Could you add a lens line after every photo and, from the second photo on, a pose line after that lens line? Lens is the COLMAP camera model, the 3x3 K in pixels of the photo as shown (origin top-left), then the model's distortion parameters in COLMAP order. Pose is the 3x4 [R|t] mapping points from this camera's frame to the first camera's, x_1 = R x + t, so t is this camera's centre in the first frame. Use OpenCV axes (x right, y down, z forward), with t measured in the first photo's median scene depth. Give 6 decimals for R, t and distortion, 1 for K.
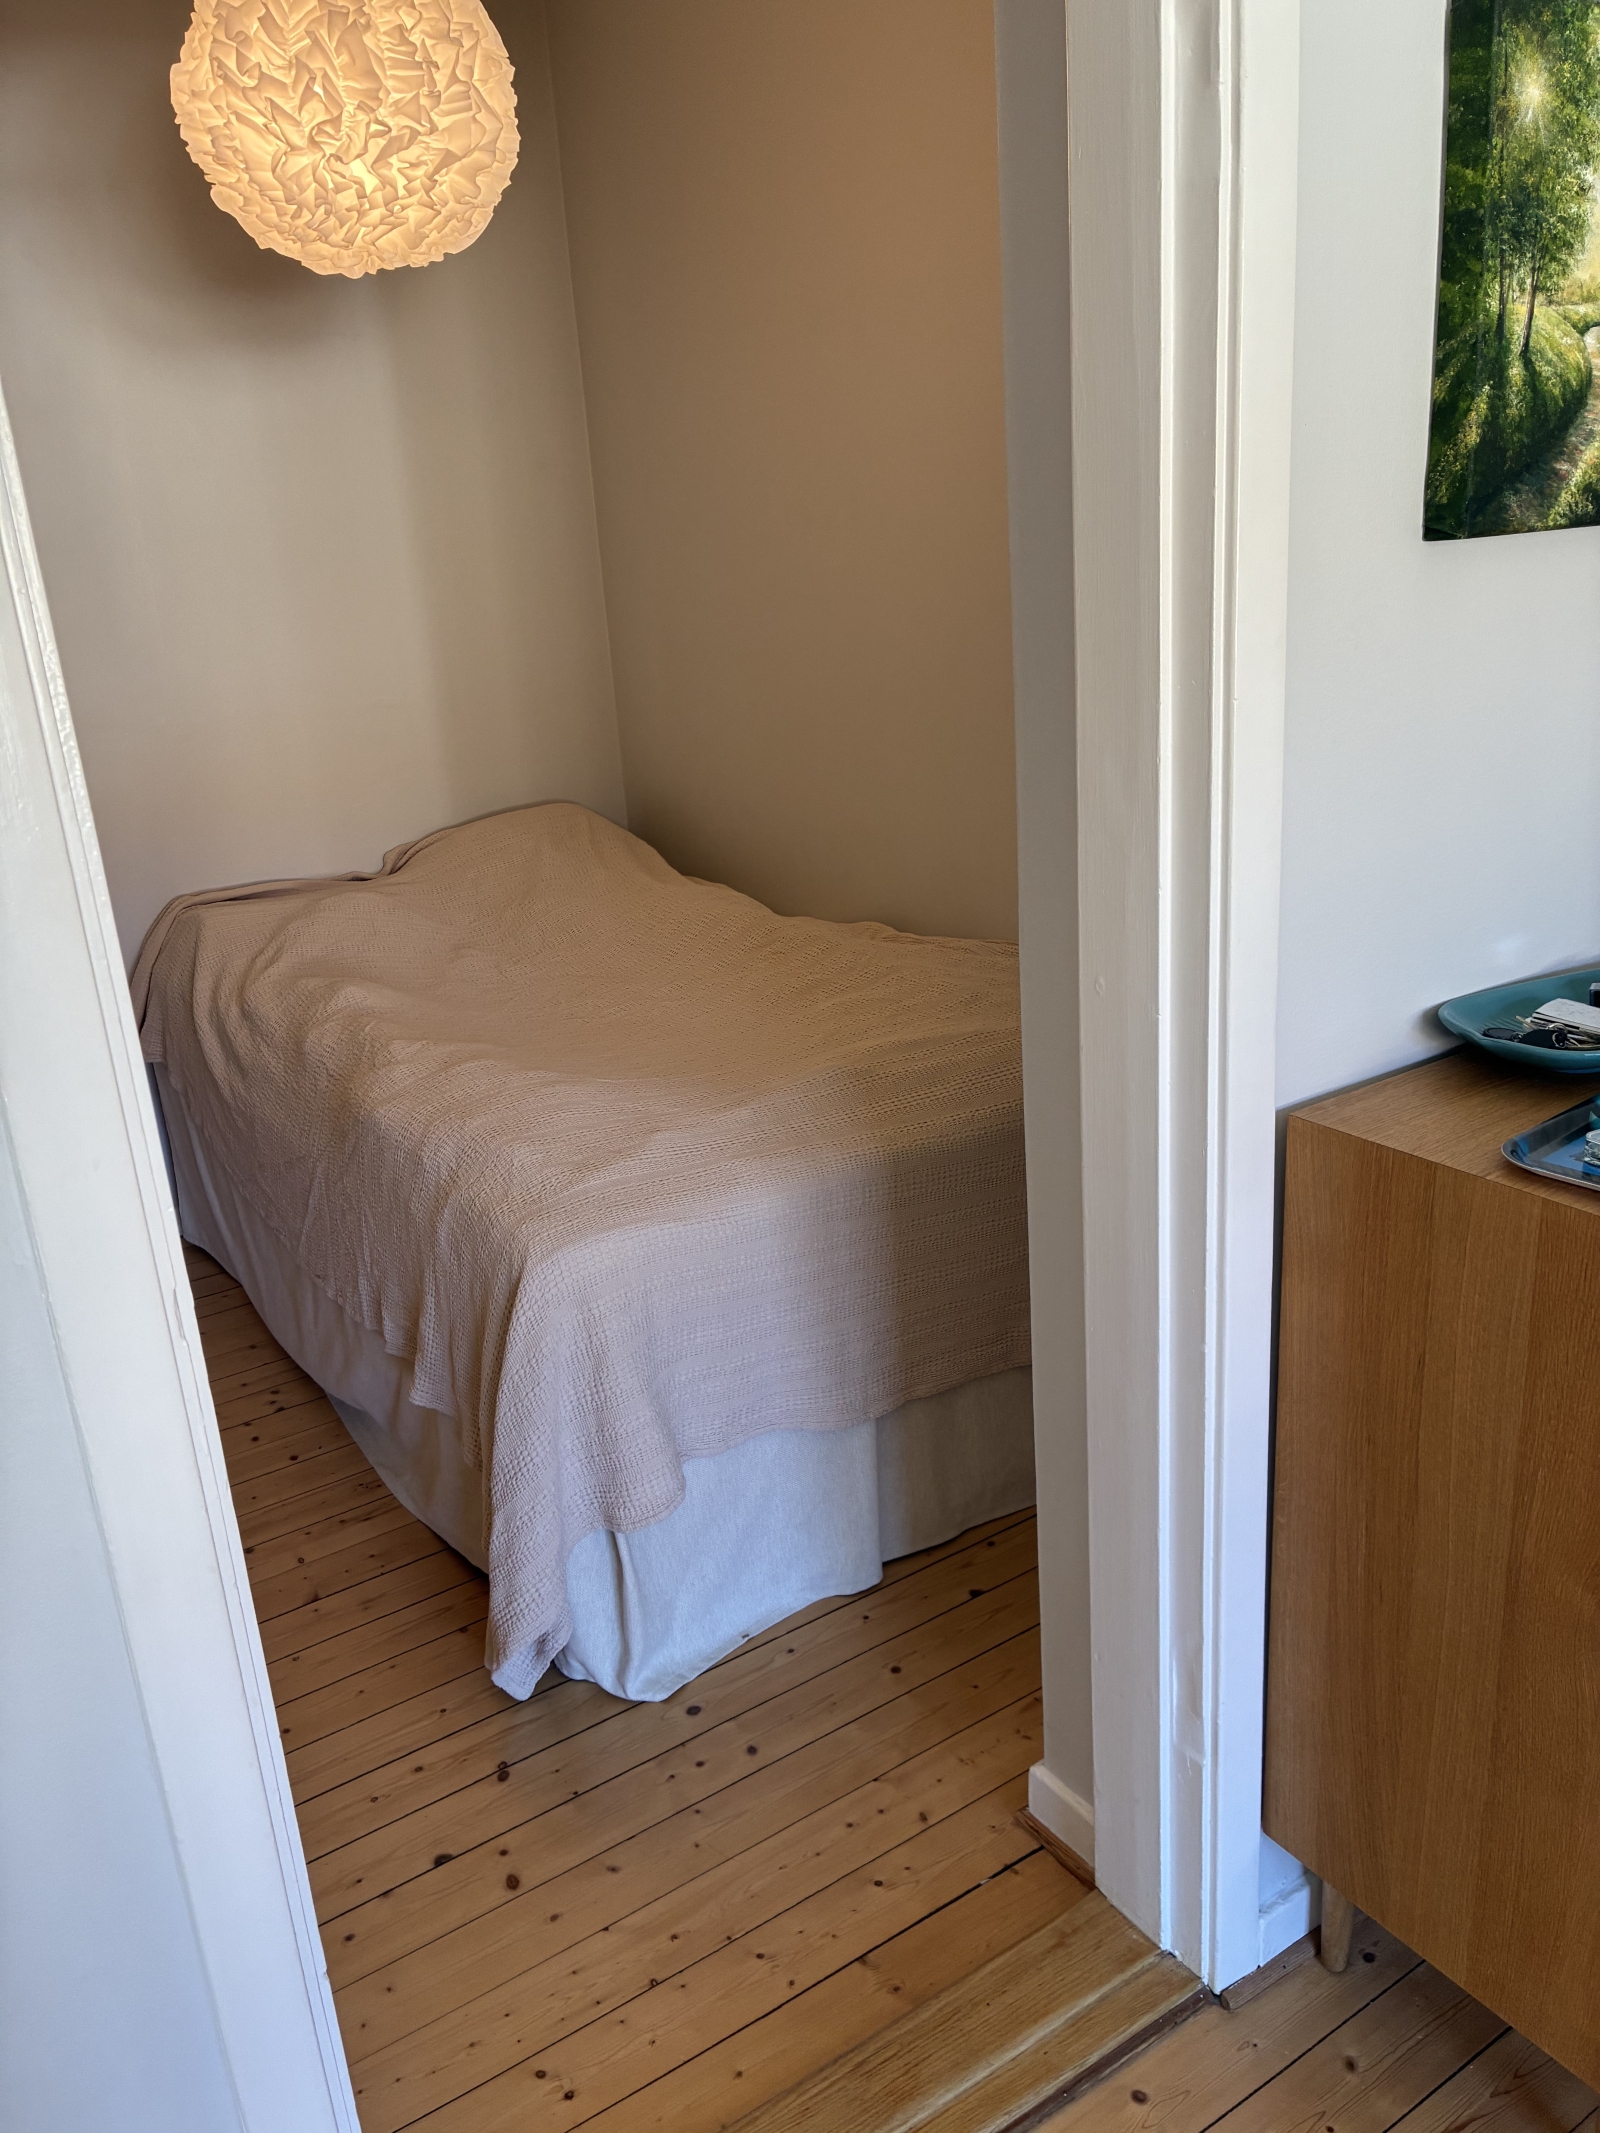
lens RADIAL K [[1612.7, 0, 800.0], [0, 1612.7, 1070.1], [0, 0, 1]] dist [0.048414, -0.046783]
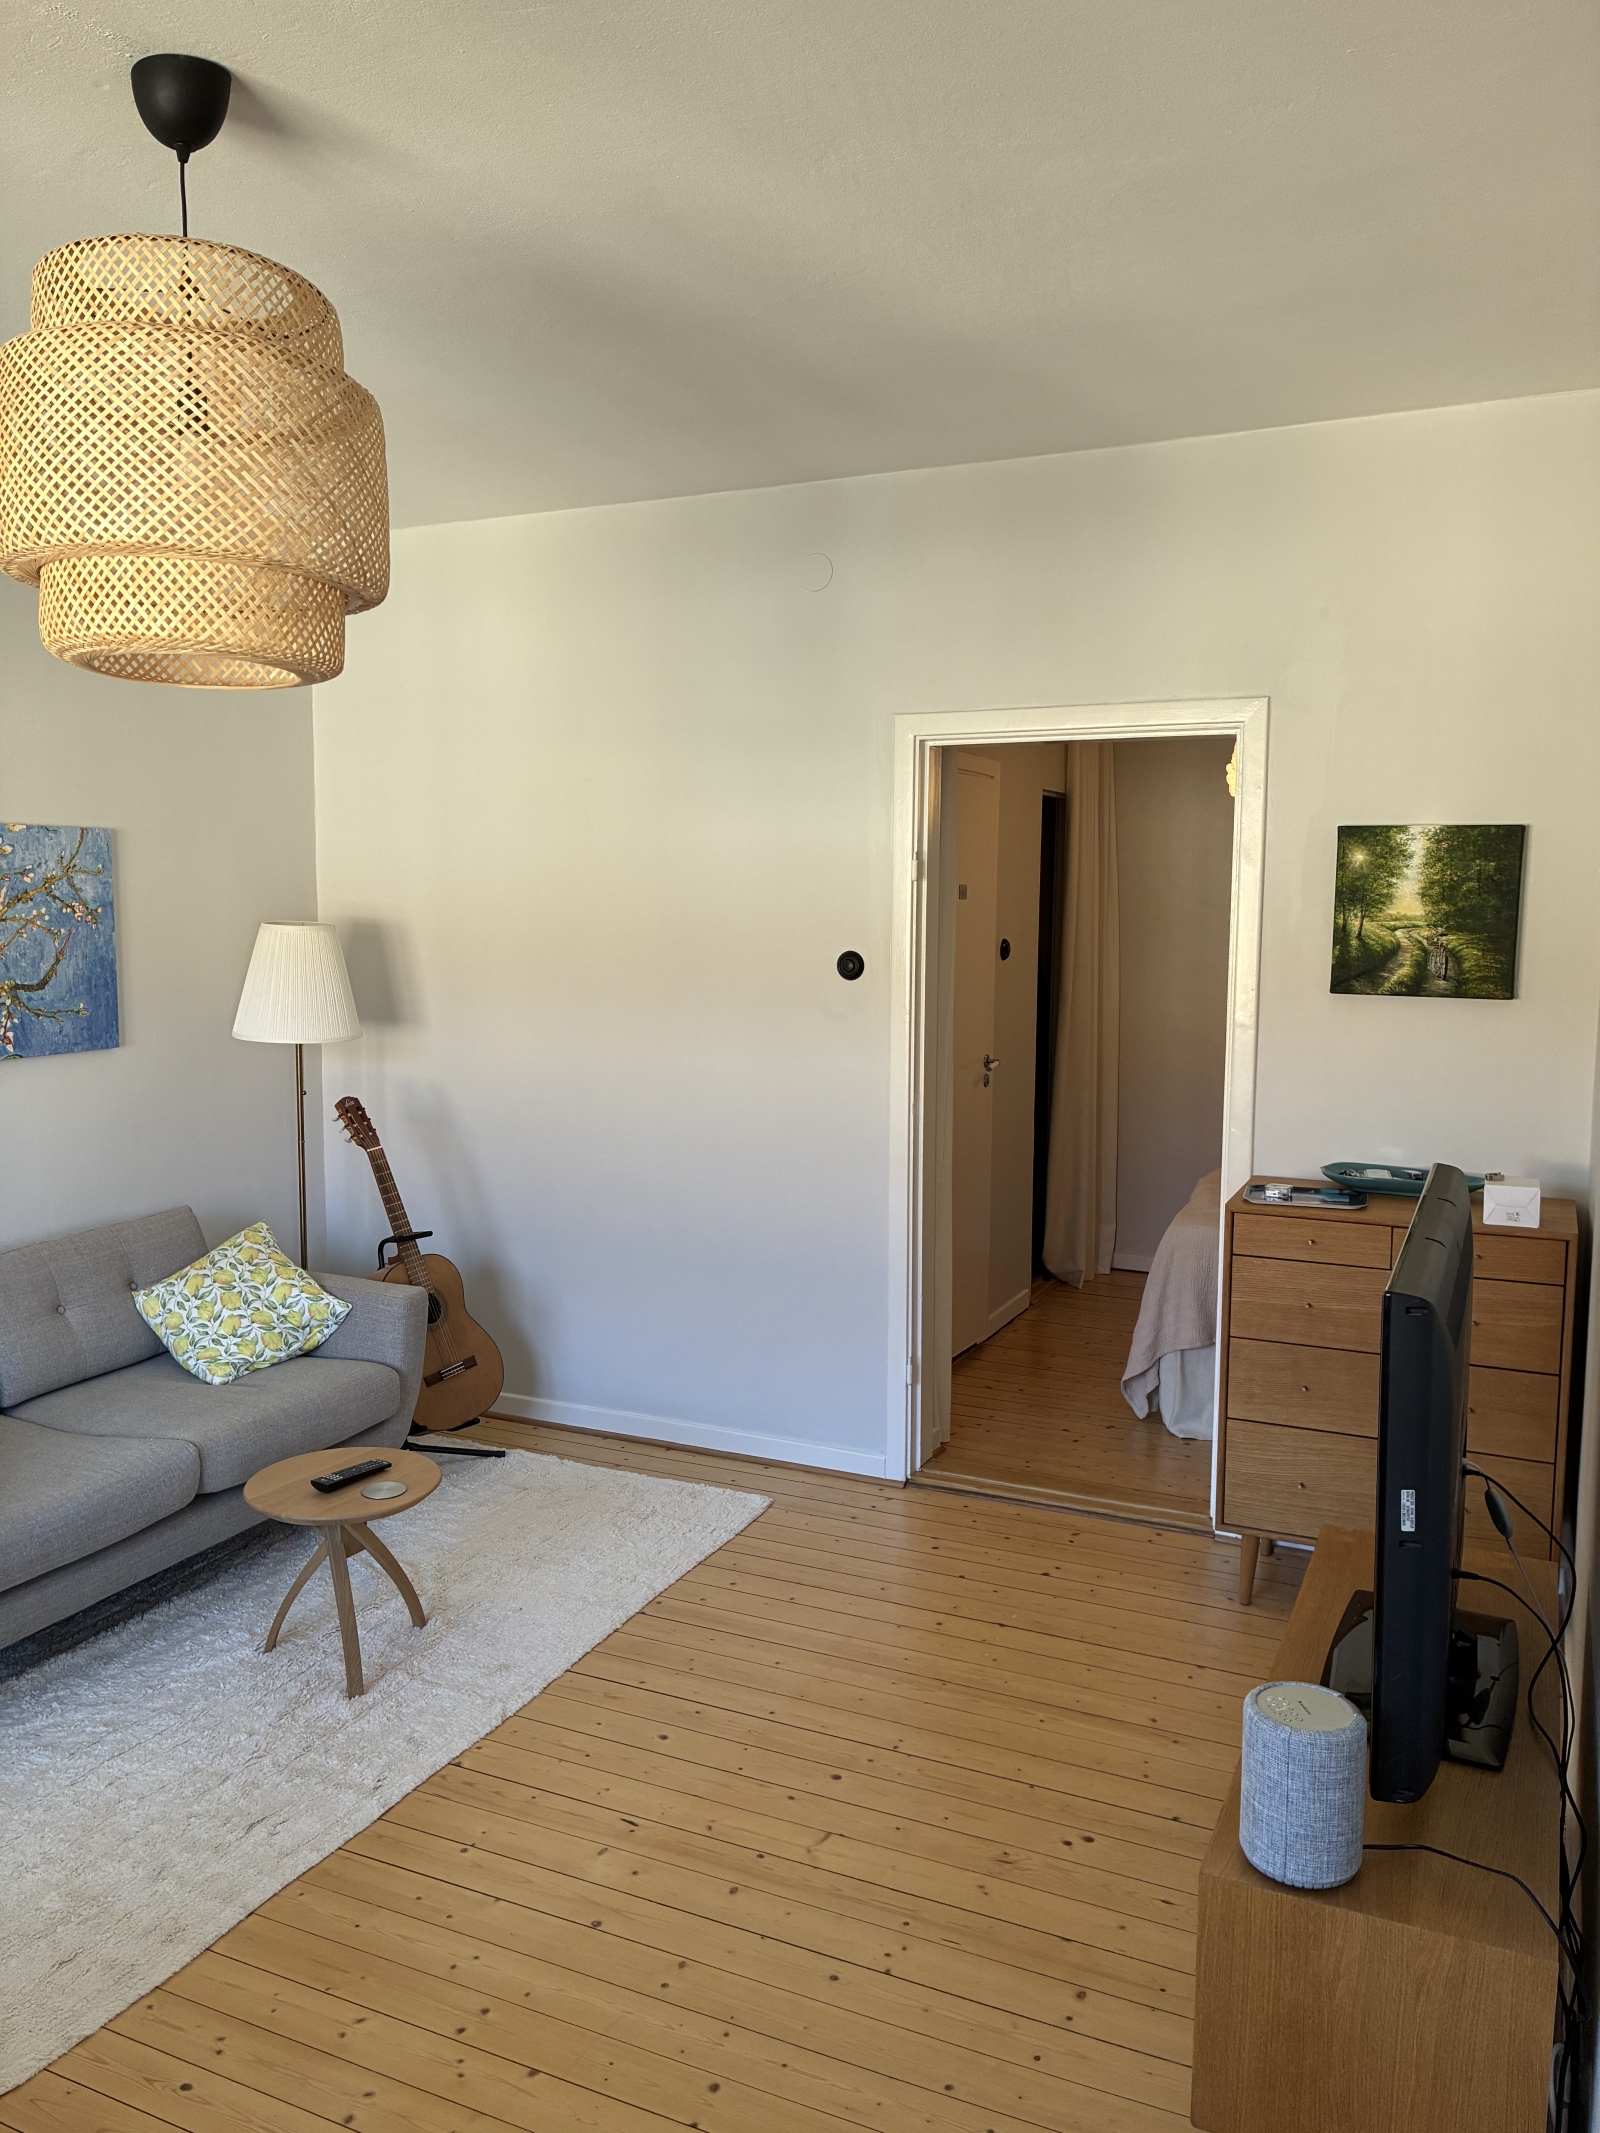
lens RADIAL K [[1612.7, 0, 801.9], [0, 1612.7, 1071.0], [0, 0, 1]] dist [0.048414, -0.046783]
pose [[0.526795, 0.168472, -0.833129, 2.332381], [-0.302481, 0.953154, 0.001482, 0.086285], [0.794351, 0.251225, 0.553076, -1.312448]]
